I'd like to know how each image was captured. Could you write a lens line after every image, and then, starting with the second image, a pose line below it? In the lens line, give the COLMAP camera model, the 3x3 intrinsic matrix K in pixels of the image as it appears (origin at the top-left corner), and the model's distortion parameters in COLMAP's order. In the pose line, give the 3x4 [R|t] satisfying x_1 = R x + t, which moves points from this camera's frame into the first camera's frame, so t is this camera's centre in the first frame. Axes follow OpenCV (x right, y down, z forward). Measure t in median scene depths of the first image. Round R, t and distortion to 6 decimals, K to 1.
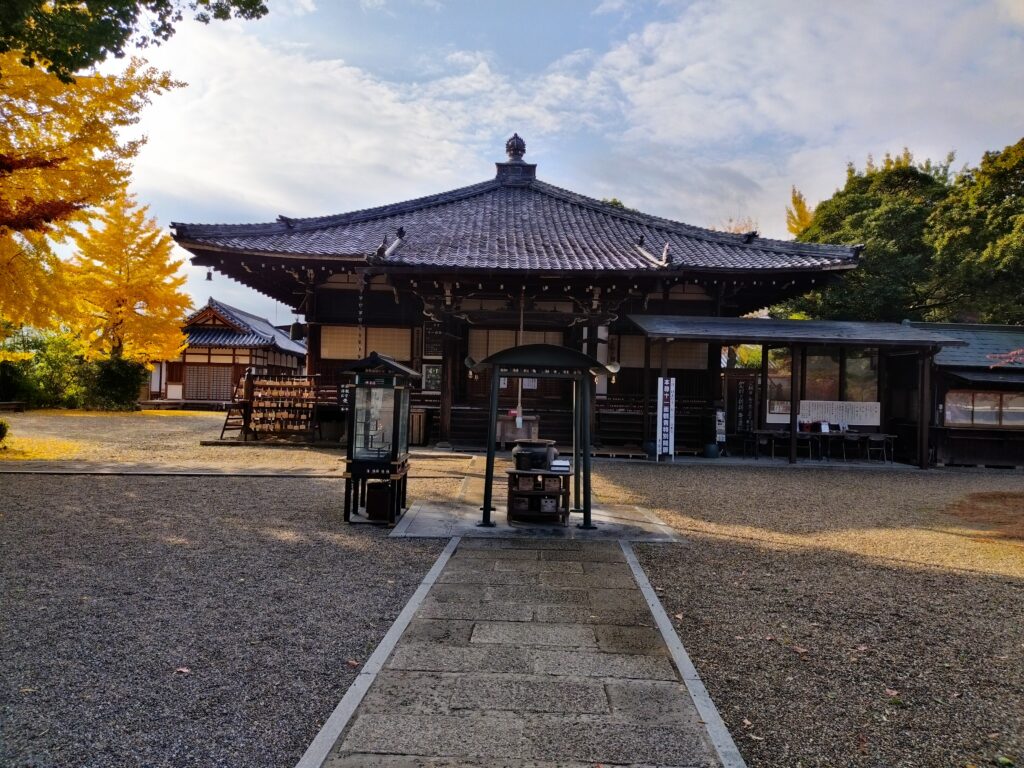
lens RADIAL K [[771.6, 0, 512.3], [0, 771.6, 384.2], [0, 0, 1]] dist [0.015158, 0.002066]
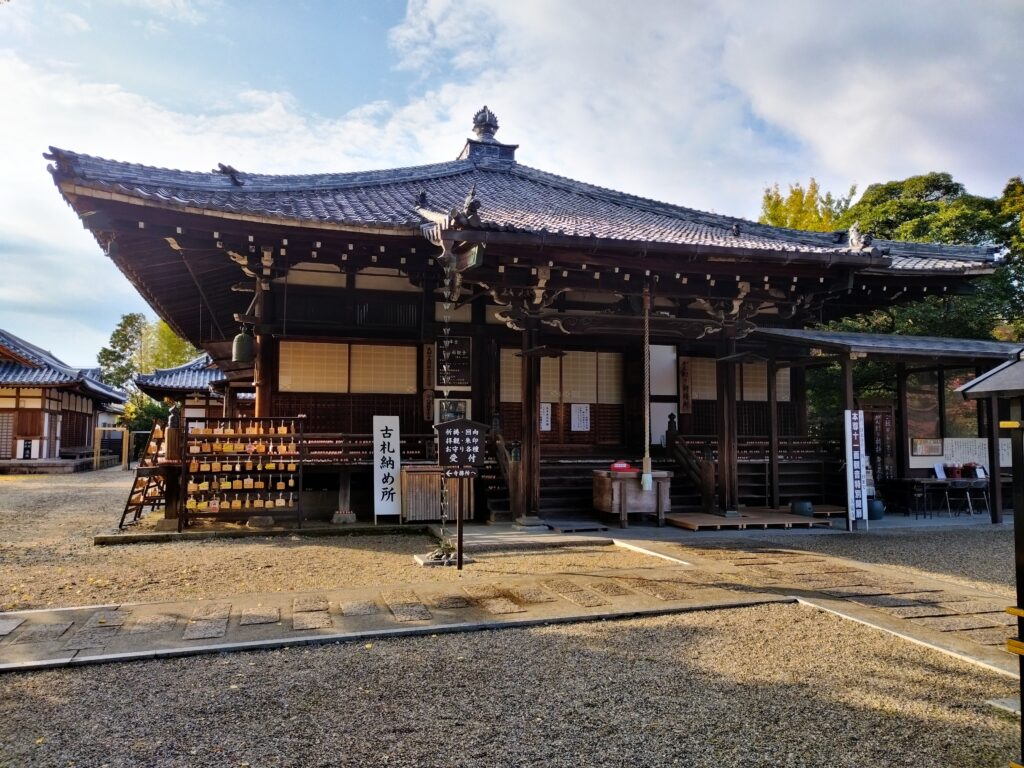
lens RADIAL K [[771.6, 0, 511.8], [0, 771.6, 383.1], [0, 0, 1]] dist [0.015158, 0.002066]
pose [[0.959495, -0.005165, 0.281680, -0.258100], [0.021301, 0.998300, -0.054252, -0.001363], [-0.280921, 0.058054, 0.957973, 0.349709]]
